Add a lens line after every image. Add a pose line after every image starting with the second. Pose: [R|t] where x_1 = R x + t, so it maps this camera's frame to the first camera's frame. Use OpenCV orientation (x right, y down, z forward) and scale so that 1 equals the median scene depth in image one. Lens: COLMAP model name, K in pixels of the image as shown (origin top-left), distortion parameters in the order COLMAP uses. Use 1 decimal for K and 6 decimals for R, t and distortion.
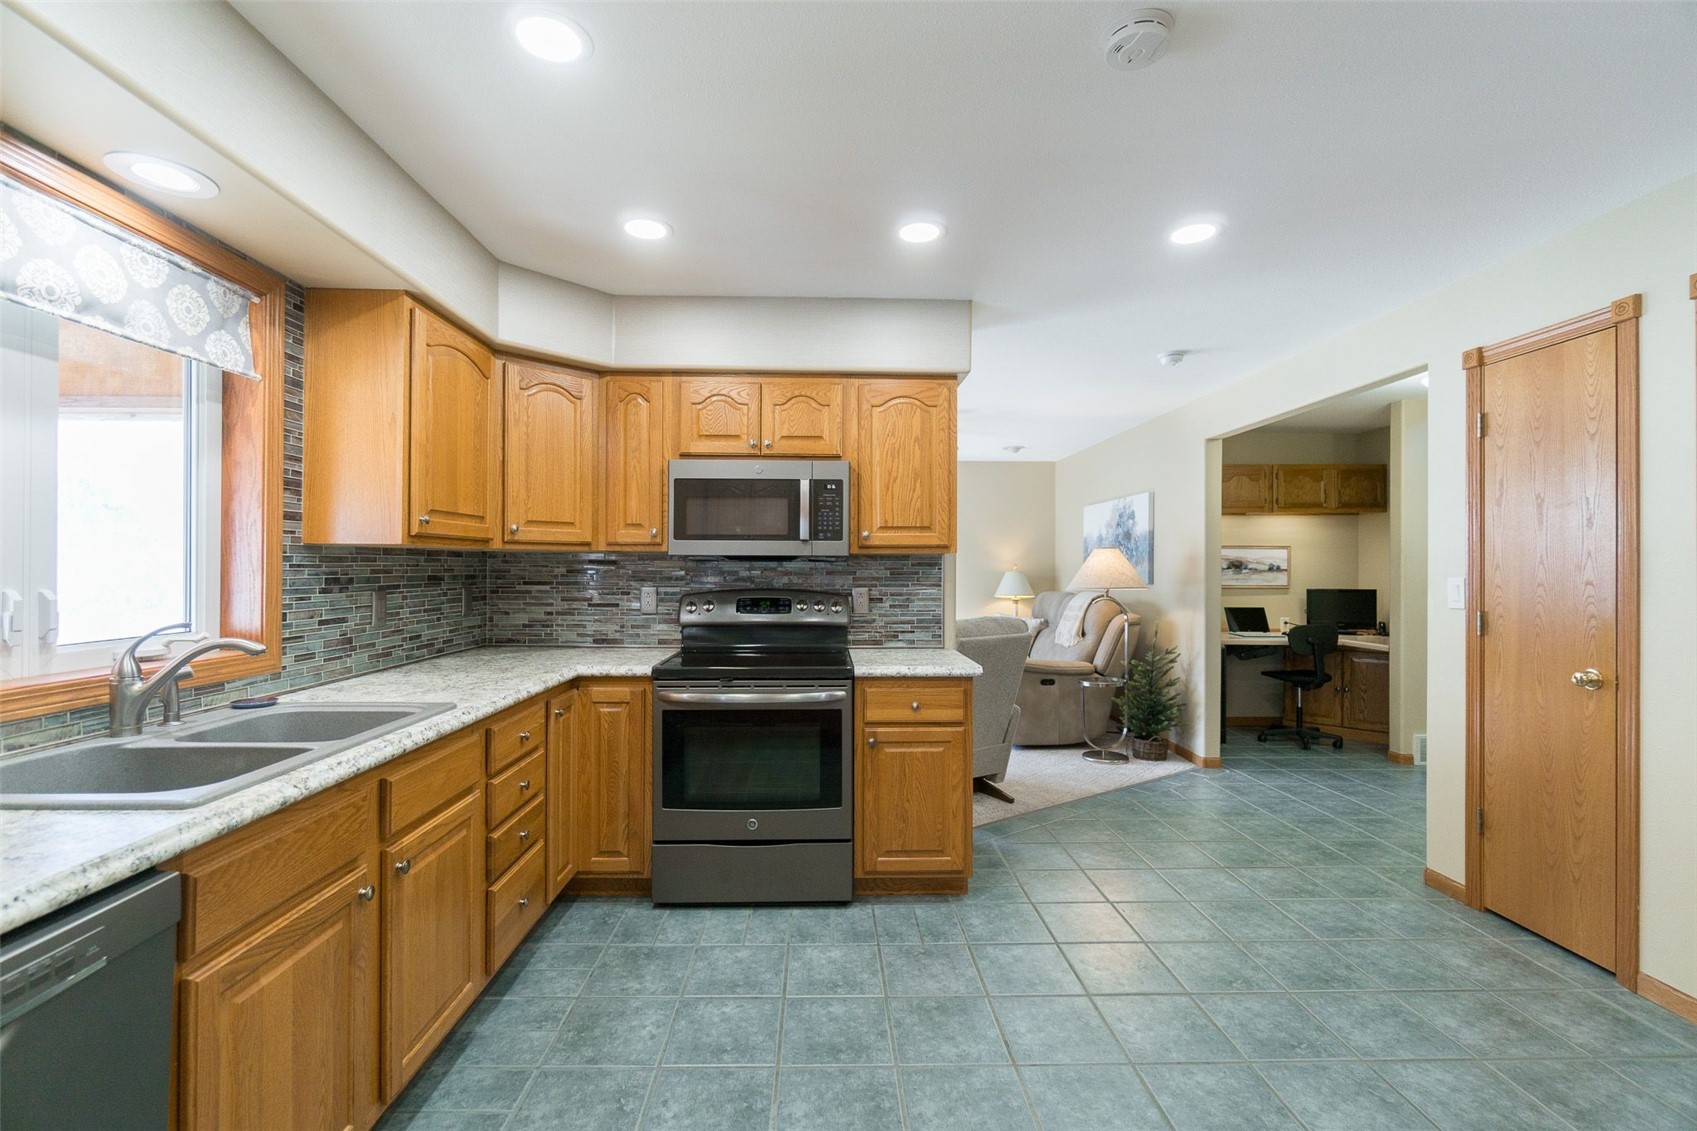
lens RADIAL K [[741.2, 0, 848.5], [0, 741.2, 565.5], [0, 0, 1]] dist [-0.002010, 0.000278]
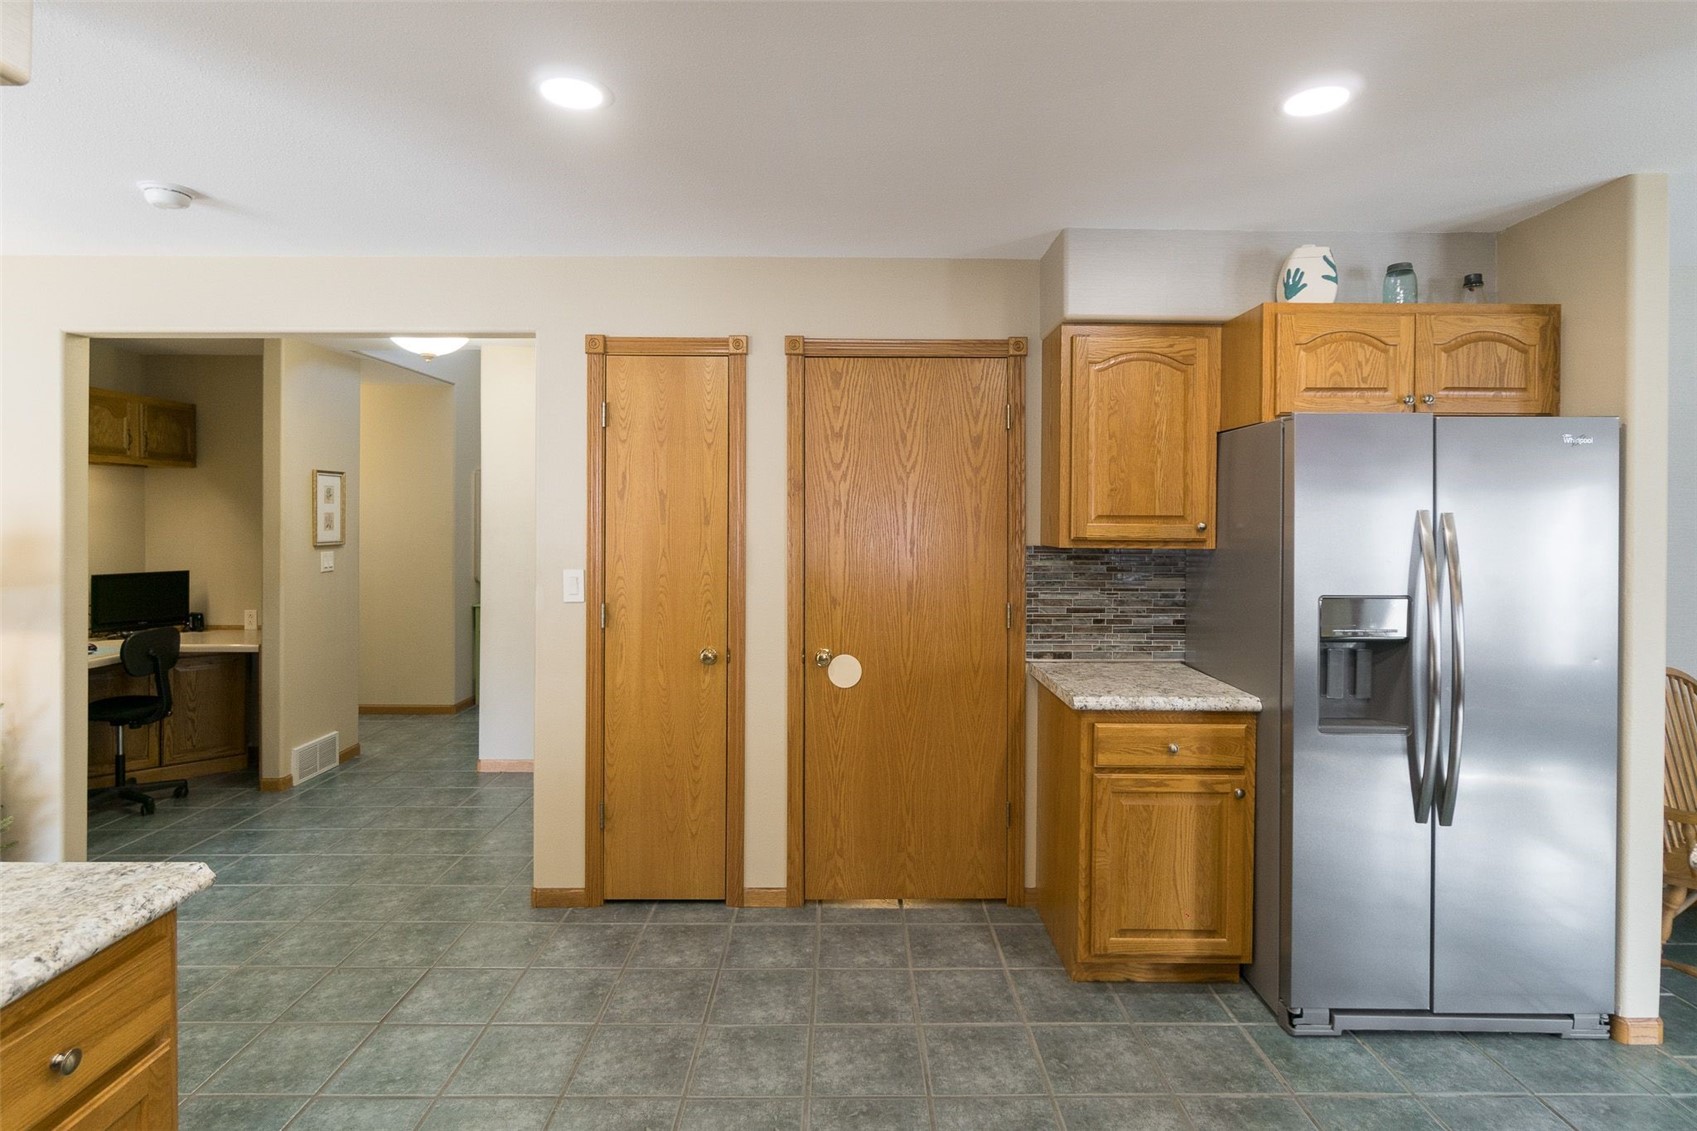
lens RADIAL K [[857.6, 0, 846.2], [0, 857.6, 524.7], [0, 0, 1]] dist [0.000199, -0.000051]
pose [[0.027569, -0.006626, 0.999598, -0.159521], [-0.009193, 0.999934, 0.006881, -0.030680], [-0.999578, -0.009379, 0.027506, 0.366948]]
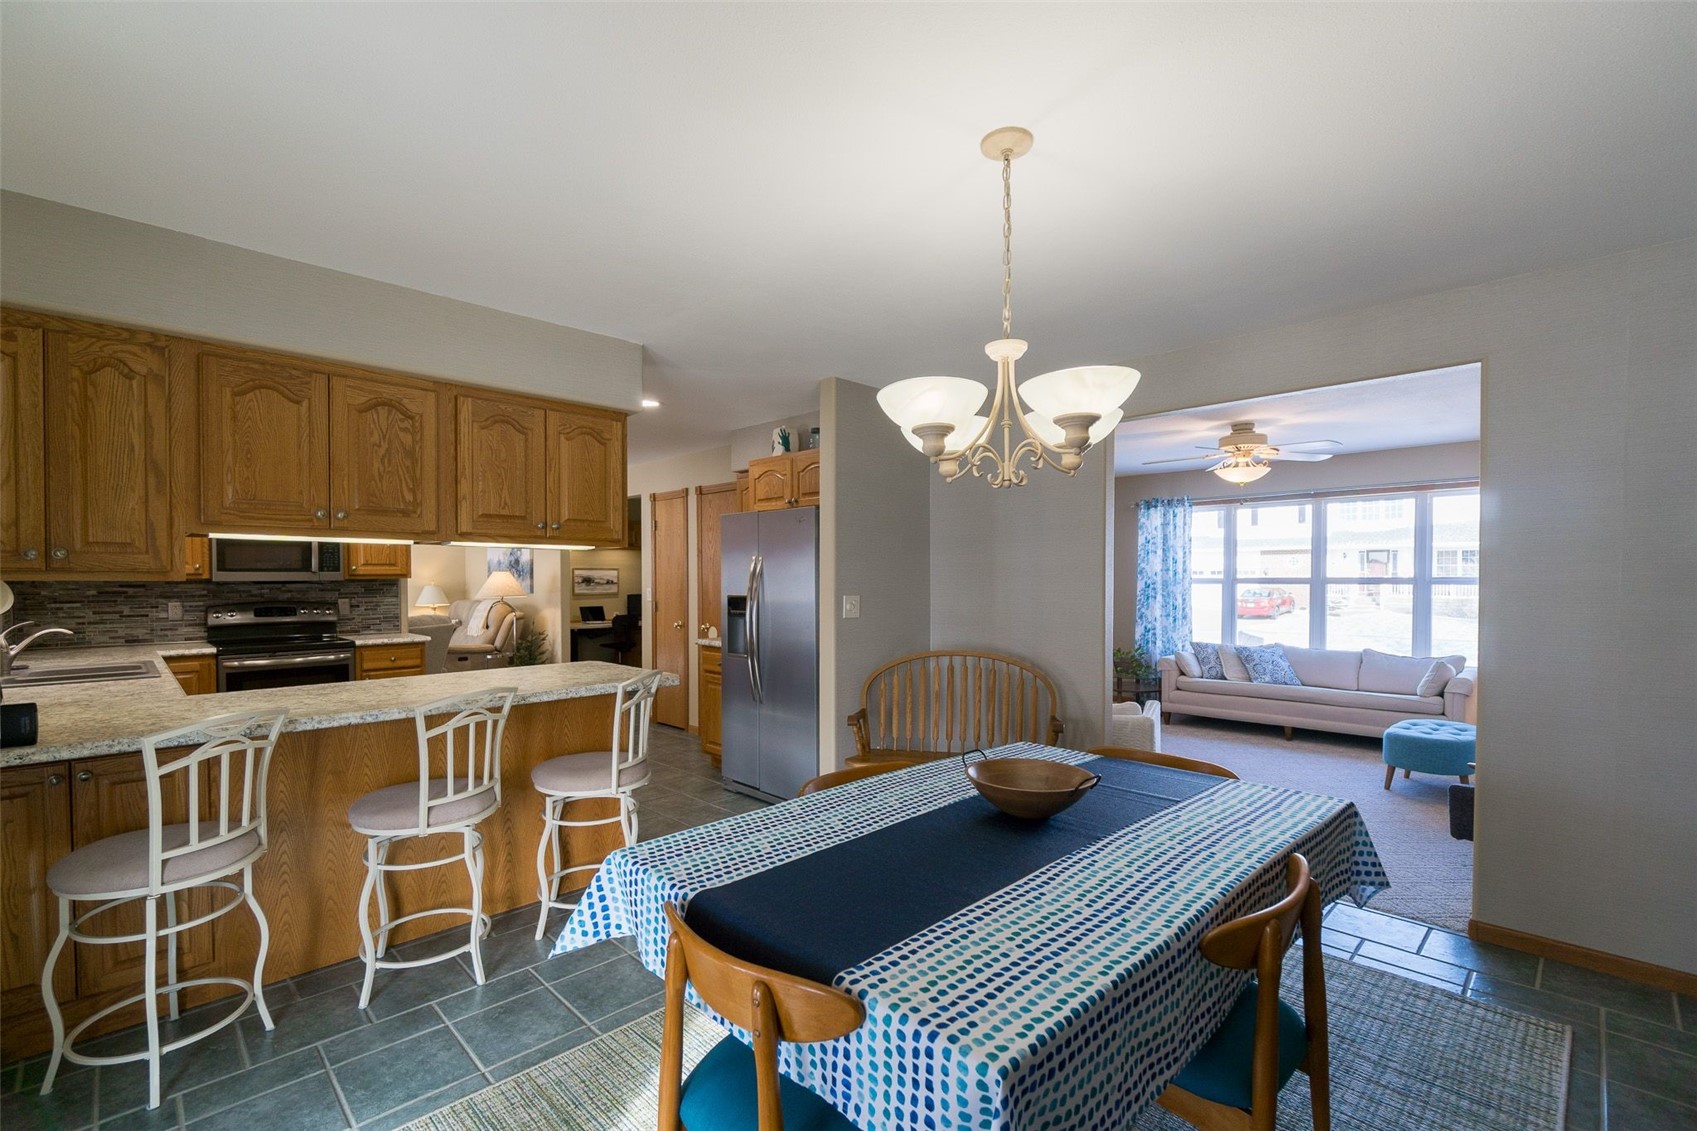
lens RADIAL K [[741.7, 0, 829.3], [0, 741.7, 583.2], [0, 0, 1]] dist [-0.002004, -0.000144]
pose [[0.741957, -0.012296, 0.670335, -0.202107], [0.005518, 0.999910, 0.012234, -0.013772], [-0.670425, -0.005378, 0.741958, -0.669452]]
